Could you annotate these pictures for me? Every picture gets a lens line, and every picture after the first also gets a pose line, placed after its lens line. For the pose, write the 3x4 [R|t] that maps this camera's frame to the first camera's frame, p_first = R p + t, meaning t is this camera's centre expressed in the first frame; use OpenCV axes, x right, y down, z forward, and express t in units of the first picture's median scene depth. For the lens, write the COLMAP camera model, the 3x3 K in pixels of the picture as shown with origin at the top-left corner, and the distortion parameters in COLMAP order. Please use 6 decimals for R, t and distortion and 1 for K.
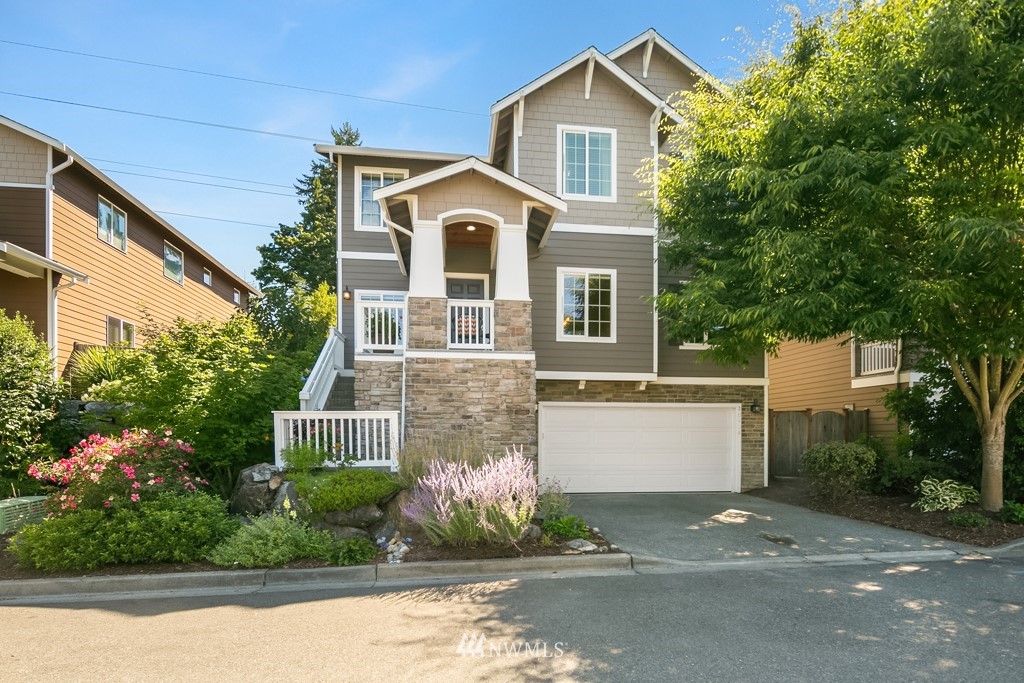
lens RADIAL K [[491.3, 0, 512.0], [0, 491.3, 297.7], [0, 0, 1]] dist [0.001760, -0.000822]
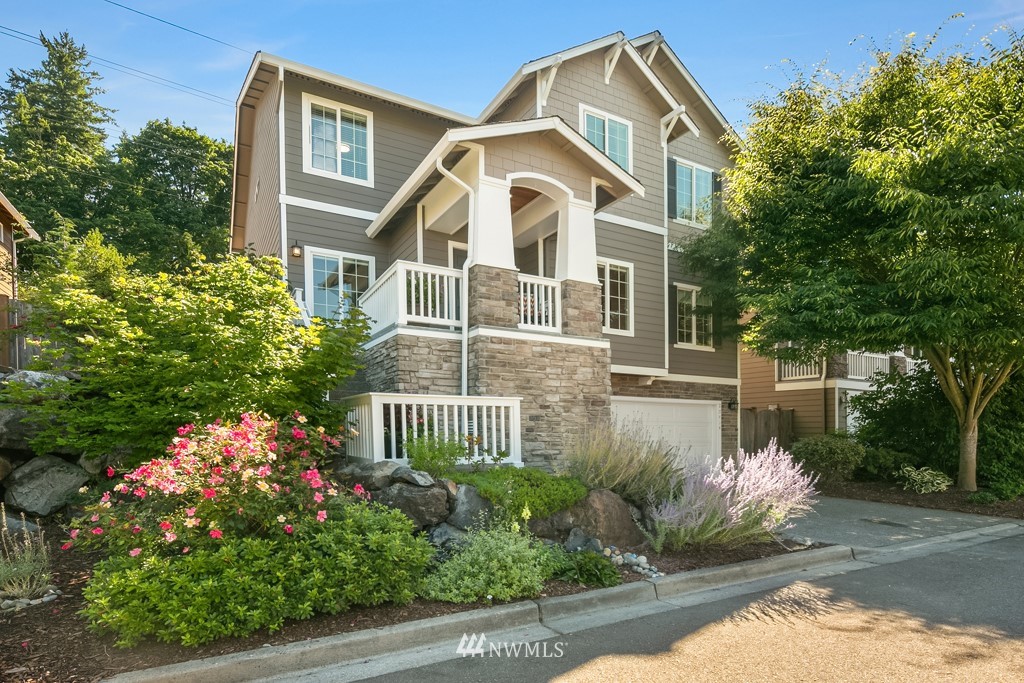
lens RADIAL K [[501.8, 0, 506.1], [0, 501.8, 303.7], [0, 0, 1]] dist [0.000180, -0.000275]
pose [[0.926325, 0.100696, 0.363018, -0.459251], [-0.111351, 0.993745, 0.008487, 0.052087], [-0.359892, -0.048284, 0.931744, 0.170433]]
